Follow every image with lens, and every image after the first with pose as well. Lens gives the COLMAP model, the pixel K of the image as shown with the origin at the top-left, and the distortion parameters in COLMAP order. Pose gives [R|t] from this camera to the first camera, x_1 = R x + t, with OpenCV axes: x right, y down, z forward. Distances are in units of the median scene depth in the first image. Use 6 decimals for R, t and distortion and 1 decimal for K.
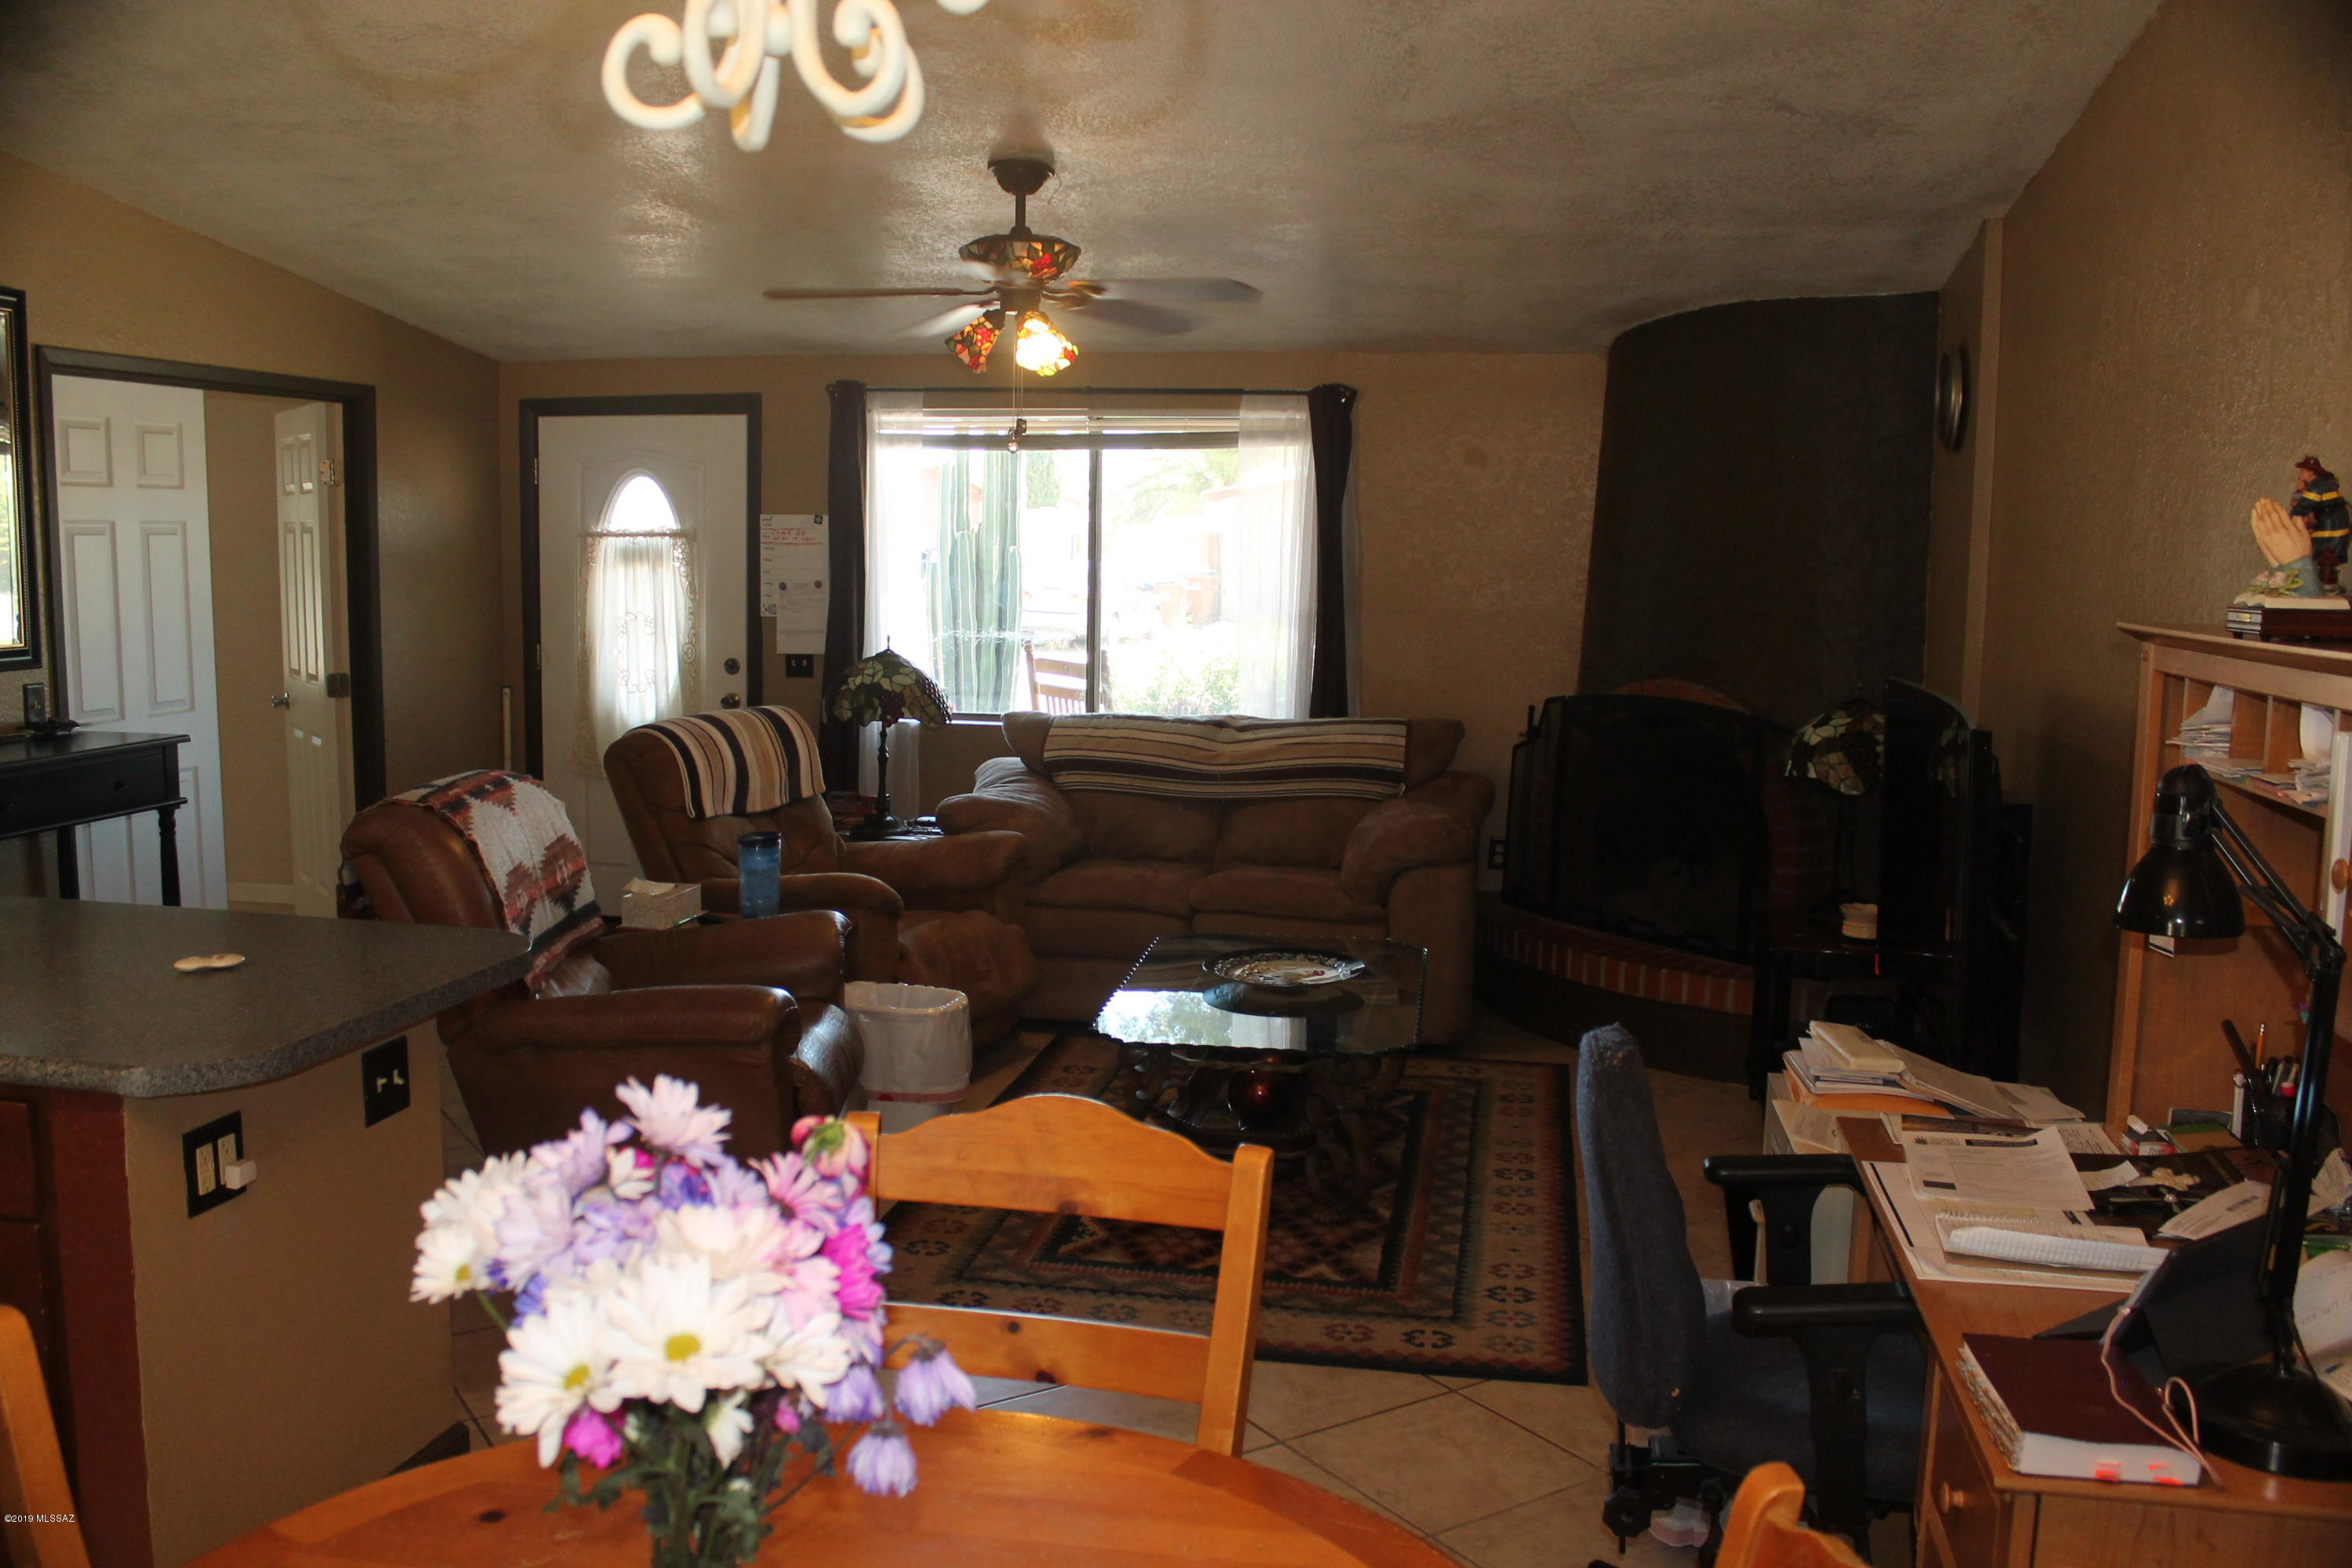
lens RADIAL K [[1993.9, 0, 1173.6], [0, 1993.9, 785.4], [0, 0, 1]] dist [-0.160859, 0.145201]
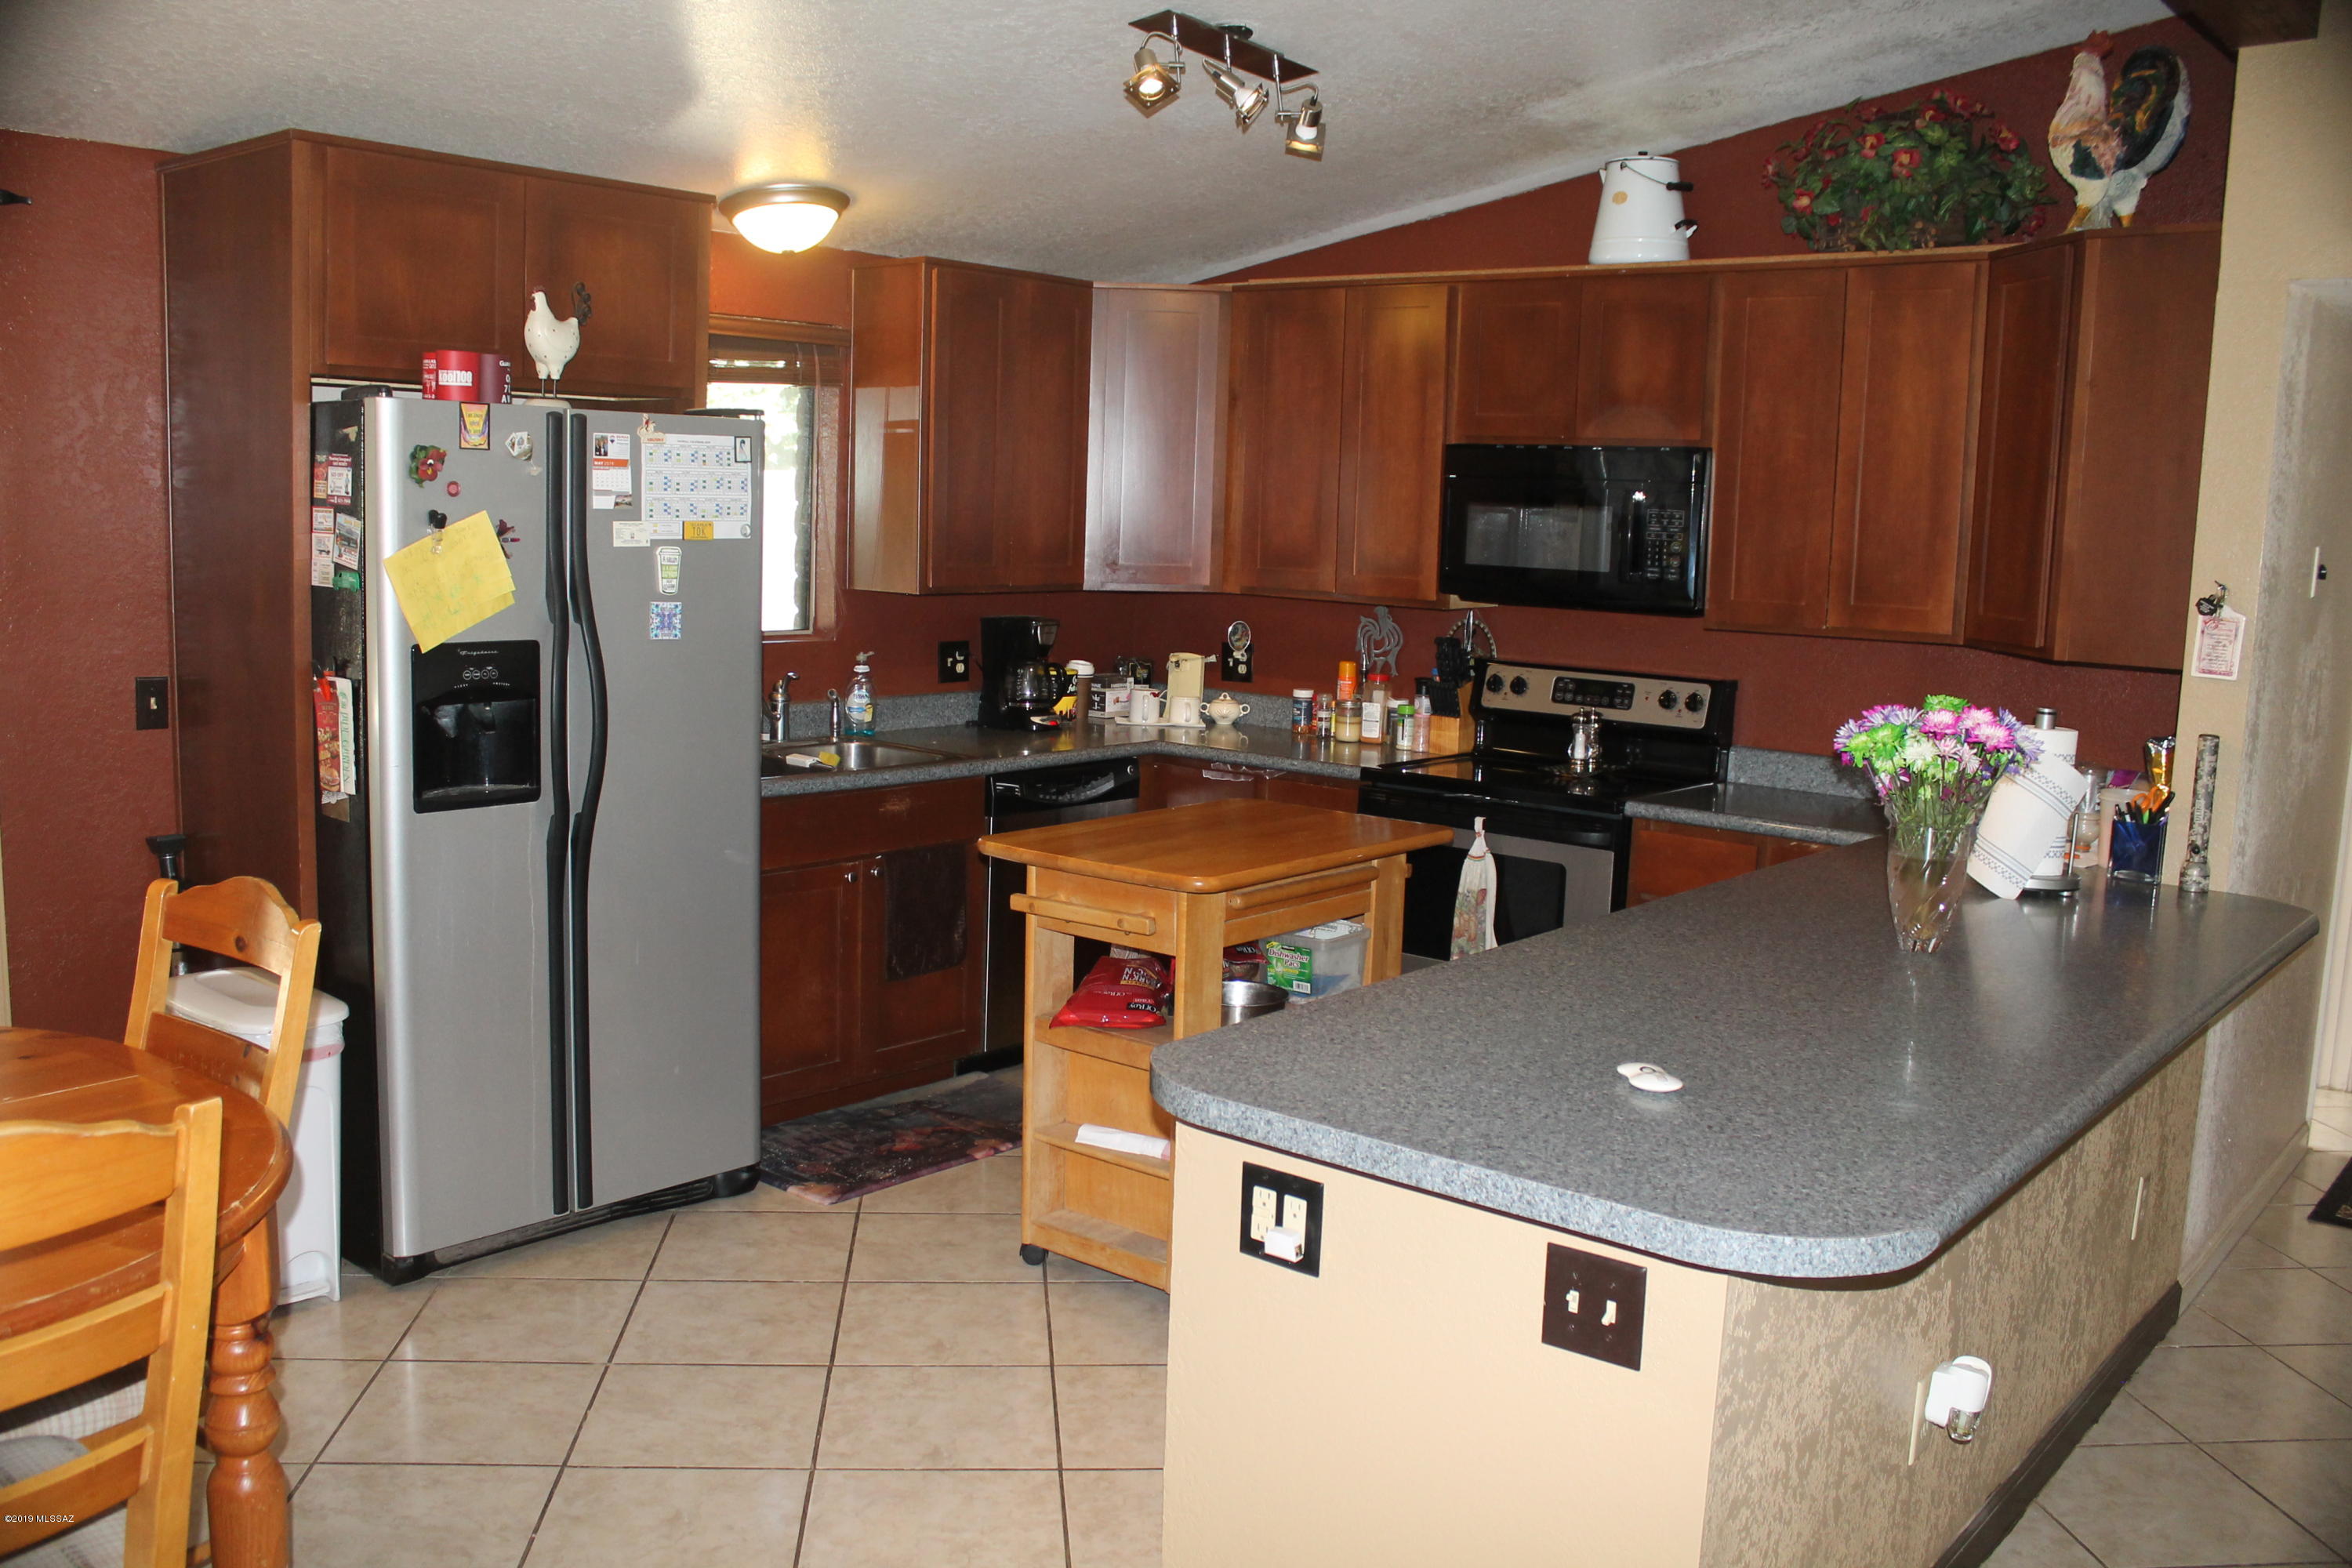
lens RADIAL K [[1993.9, 0, 1163.2], [0, 1993.9, 803.8], [0, 0, 1]] dist [-0.160859, 0.145201]
pose [[-0.465162, 0.104204, -0.879071, 0.133541], [-0.151967, 0.968905, 0.195266, -0.068923], [0.872084, 0.224420, -0.434862, 0.571143]]
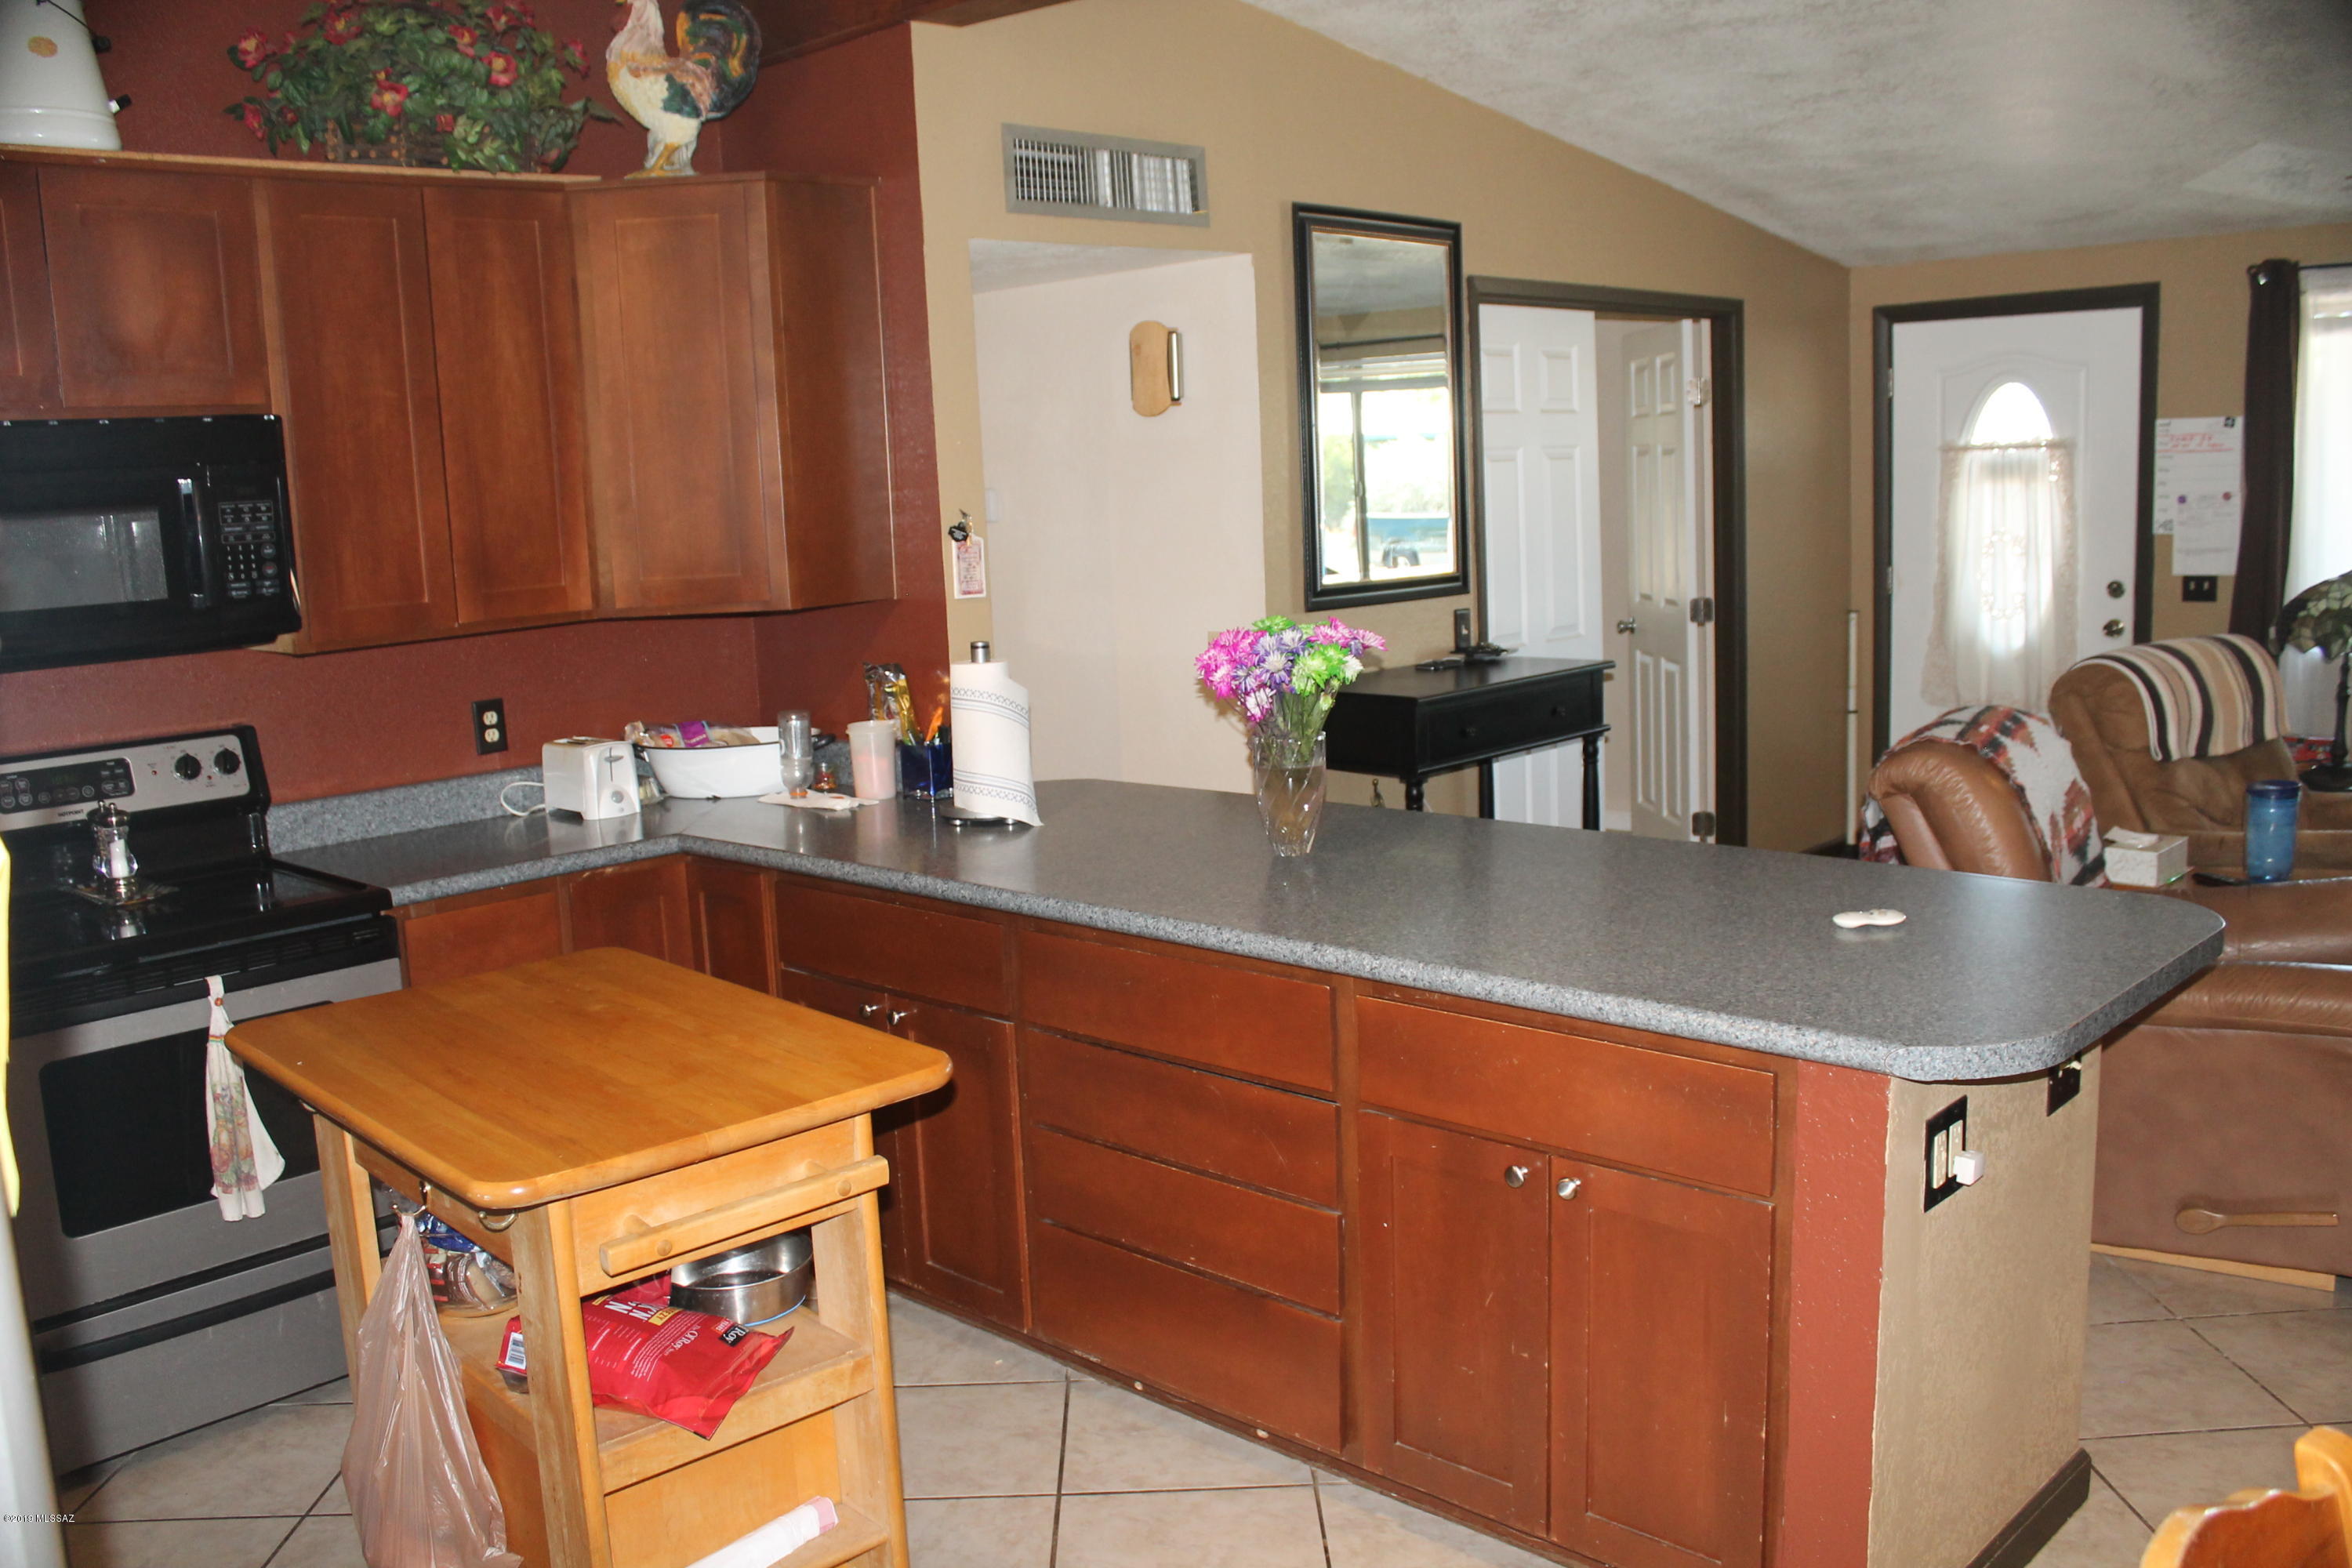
lens RADIAL K [[1993.9, 0, 1164.3], [0, 1993.9, 788.6], [0, 0, 1]] dist [-0.160859, 0.145201]
pose [[0.842688, 0.036258, -0.537181, -0.142672], [-0.014761, 0.998911, 0.044267, -0.002538], [0.538201, -0.029374, 0.842305, 0.025176]]
